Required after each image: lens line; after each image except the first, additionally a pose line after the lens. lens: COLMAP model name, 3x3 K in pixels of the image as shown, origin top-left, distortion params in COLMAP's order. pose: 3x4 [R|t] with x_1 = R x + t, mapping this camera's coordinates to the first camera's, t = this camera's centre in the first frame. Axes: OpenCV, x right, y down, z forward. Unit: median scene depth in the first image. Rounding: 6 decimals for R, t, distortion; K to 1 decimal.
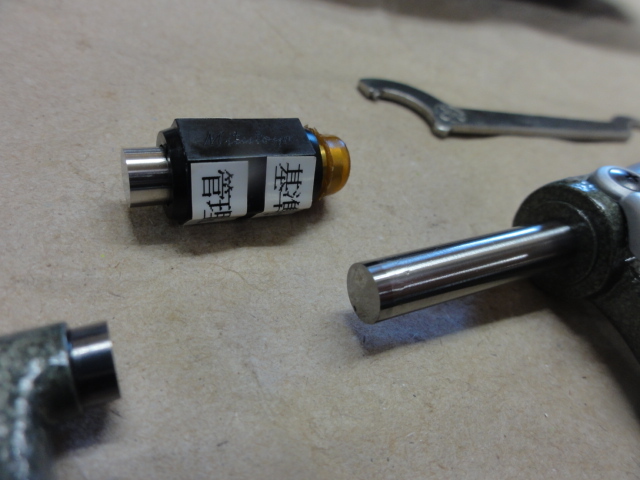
lens RADIAL K [[459.4, 0, 320.0], [0, 459.4, 240.0], [0, 0, 1]] dist [-0.008199, -0.001700]
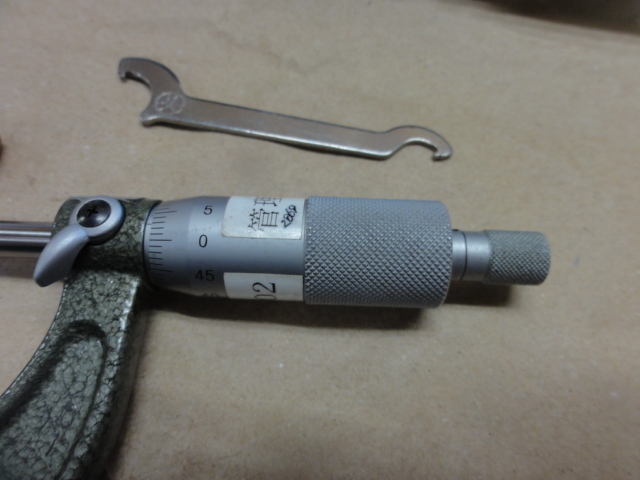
lens RADIAL K [[459.4, 0, 320.0], [0, 459.4, 240.0], [0, 0, 1]] dist [-0.008199, -0.001700]
pose [[0.872114, 0.309218, -0.379211, 1.955186], [-0.198974, 0.932151, 0.302495, -0.643223], [0.447019, -0.188357, 0.874469, 0.180499]]
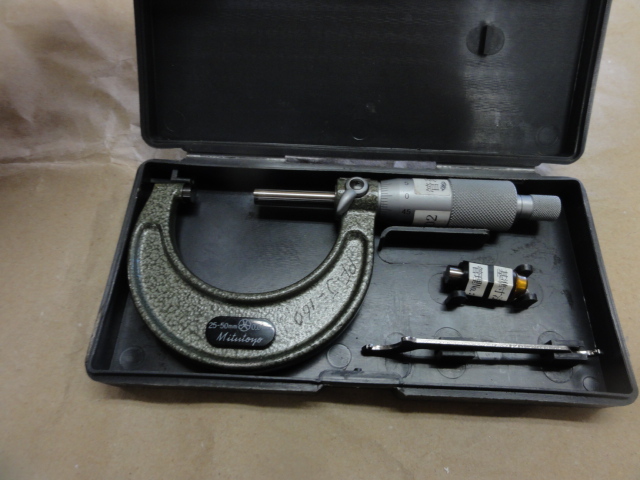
lens RADIAL K [[459.4, 0, 320.0], [0, 459.4, 240.0], [0, 0, 1]] dist [-0.008199, -0.001700]
pose [[0.867393, 0.295192, -0.400614, 1.953468], [-0.203097, 0.944951, 0.256551, -0.550540], [0.454292, -0.141167, 0.879597, -1.876740]]
